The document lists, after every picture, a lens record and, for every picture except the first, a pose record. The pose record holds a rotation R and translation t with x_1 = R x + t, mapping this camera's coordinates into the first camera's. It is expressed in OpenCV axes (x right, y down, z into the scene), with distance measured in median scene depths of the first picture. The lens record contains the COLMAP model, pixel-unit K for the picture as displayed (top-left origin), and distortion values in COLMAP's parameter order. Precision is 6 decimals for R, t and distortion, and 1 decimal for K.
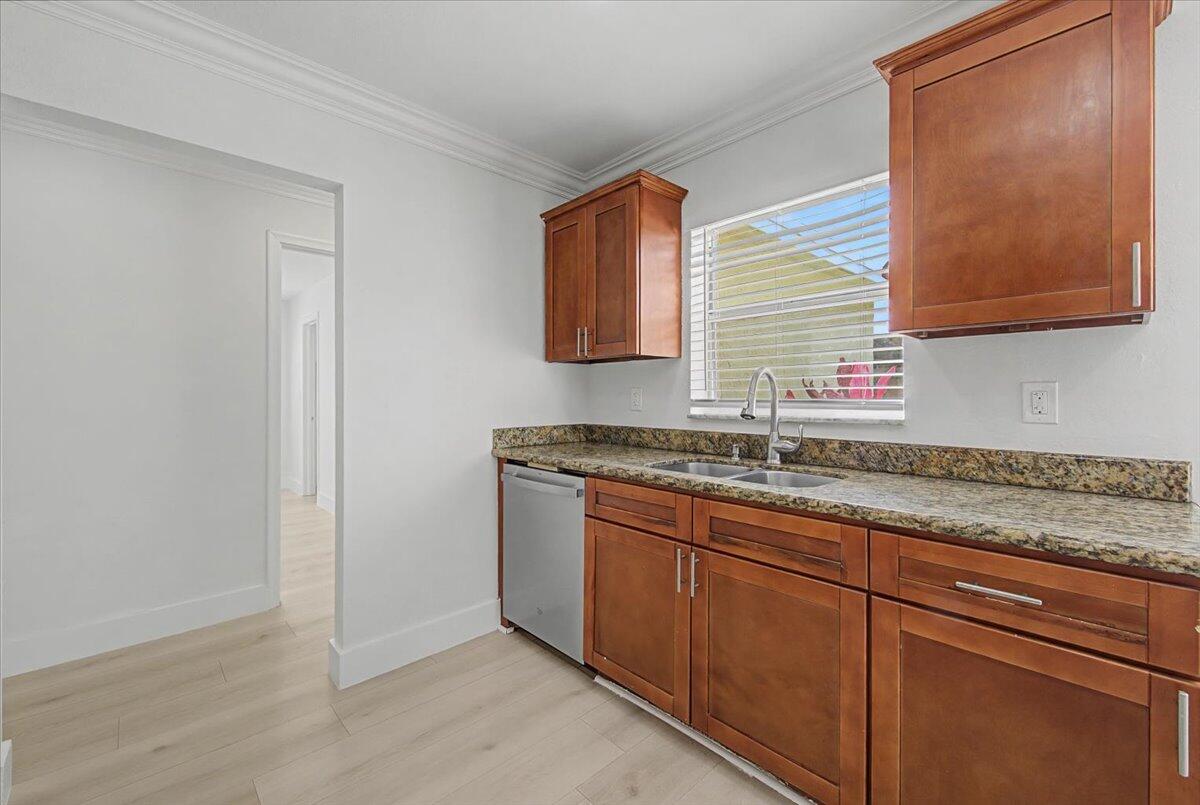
lens RADIAL K [[483.6, 0, 594.4], [0, 483.6, 396.4], [0, 0, 1]] dist [-0.003424, -0.000293]
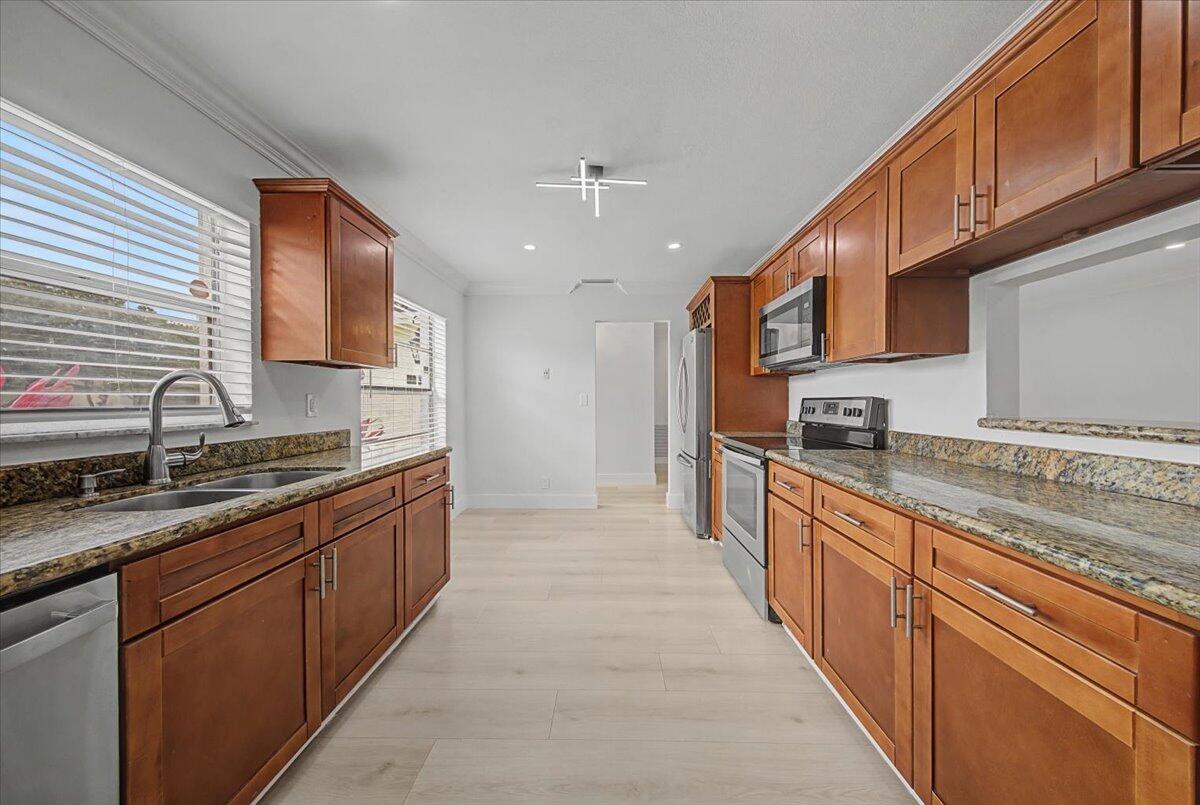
lens RADIAL K [[412.0, 0, 598.7], [0, 412.0, 406.2], [0, 0, 1]] dist [0.009944, -0.000064]
pose [[-0.707278, -0.007114, 0.706899, -0.686120], [0.005103, 0.999872, 0.015168, -0.001390], [-0.706917, 0.014336, -0.707151, 0.986899]]
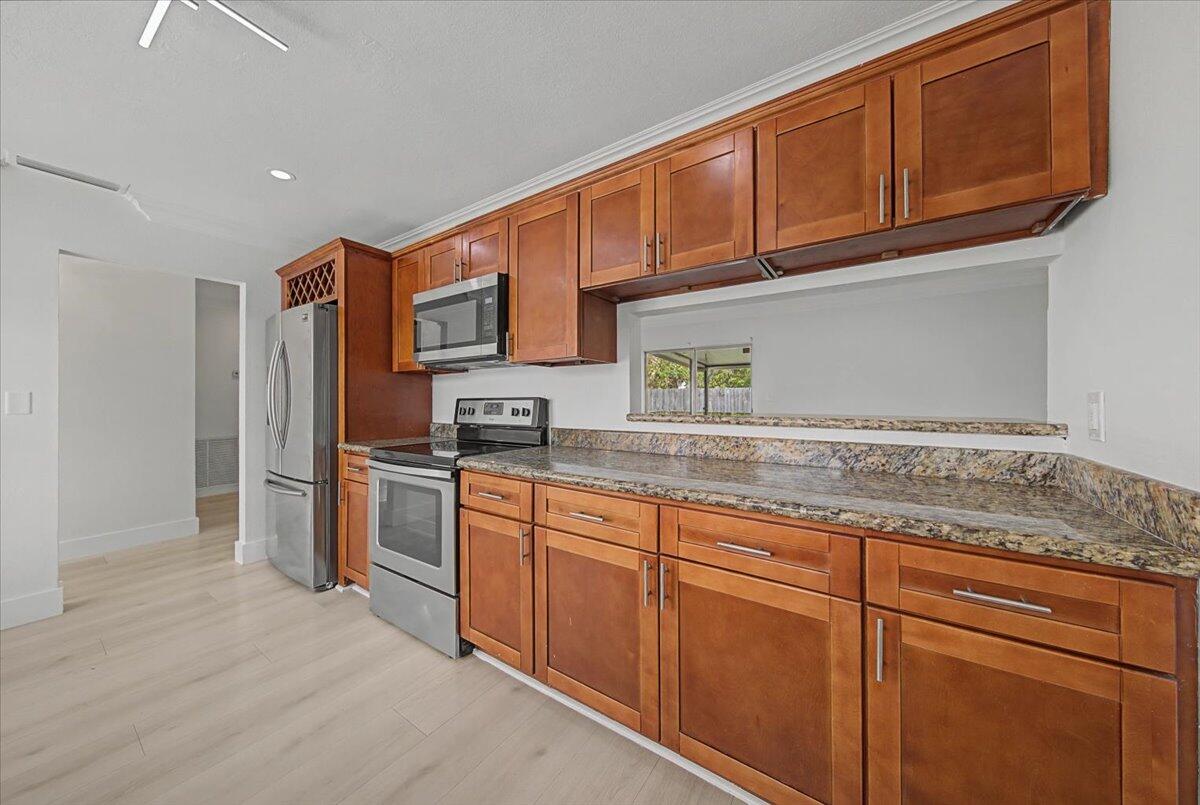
lens RADIAL K [[406.5, 0, 604.7], [0, 406.5, 398.9], [0, 0, 1]] dist [0.002292, 0.000063]
pose [[-0.974488, 0.007692, -0.224307, -0.346376], [0.007283, 0.999970, 0.002651, -0.003046], [0.224320, 0.000950, -0.974515, 0.878666]]
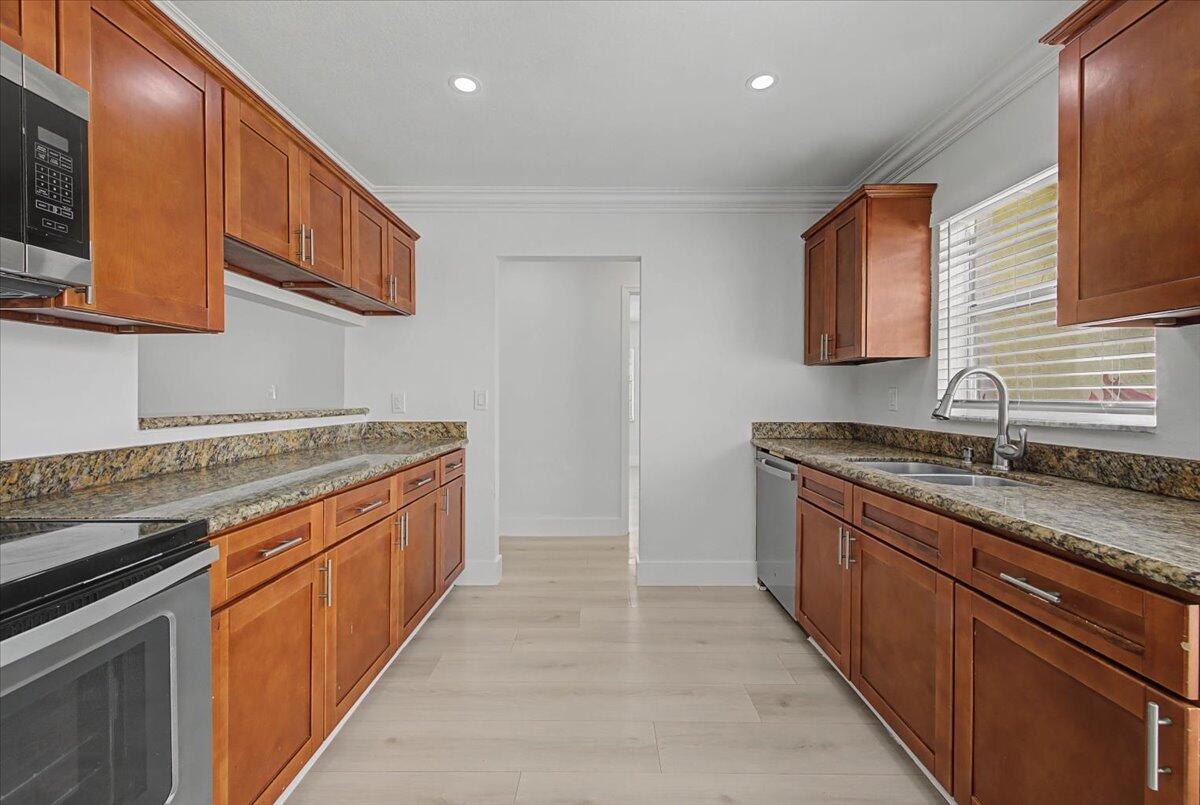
lens RADIAL K [[483.6, 0, 600.7], [0, 483.6, 400.1], [0, 0, 1]] dist [-0.003424, -0.000293]
pose [[0.725535, 0.009359, -0.688122, 0.455762], [-0.002763, 0.999939, 0.010686, -0.001844], [0.688180, -0.005852, 0.725517, -0.199788]]
